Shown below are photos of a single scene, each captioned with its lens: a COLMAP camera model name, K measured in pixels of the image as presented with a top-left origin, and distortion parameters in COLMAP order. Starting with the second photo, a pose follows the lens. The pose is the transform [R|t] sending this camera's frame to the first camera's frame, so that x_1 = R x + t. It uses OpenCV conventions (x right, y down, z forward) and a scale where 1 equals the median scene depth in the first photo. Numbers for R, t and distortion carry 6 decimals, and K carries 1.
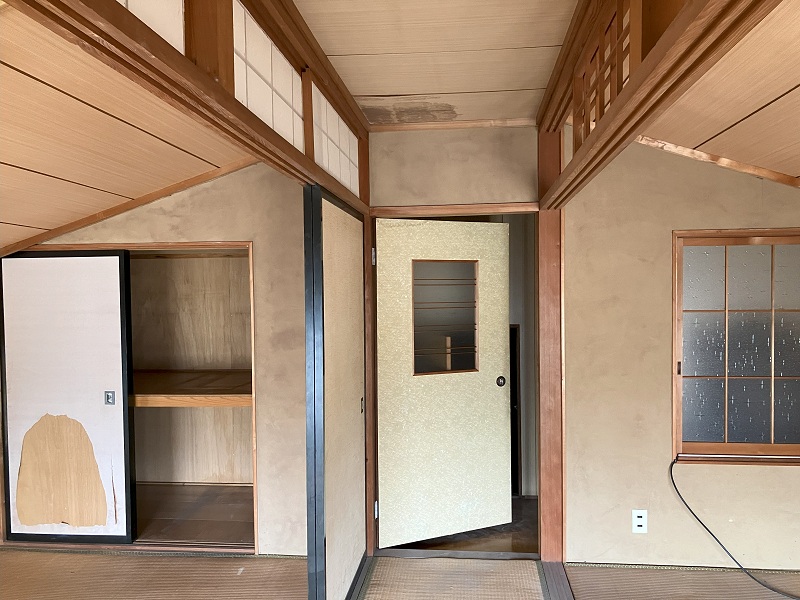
lens RADIAL K [[651.1, 0, 399.1], [0, 651.1, 301.3], [0, 0, 1]] dist [0.005519, 0.009933]
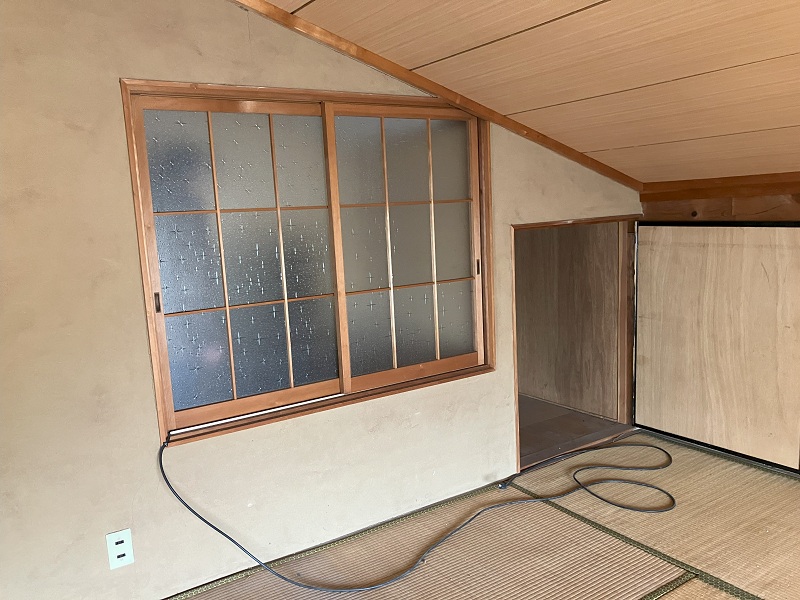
lens RADIAL K [[651.1, 0, 399.9], [0, 651.1, 301.3], [0, 0, 1]] dist [0.005519, 0.009933]
pose [[0.774151, -0.116980, 0.622098, 0.213763], [0.064759, 0.992255, 0.105997, 0.048147], [-0.629680, -0.041772, 0.775731, 0.347607]]
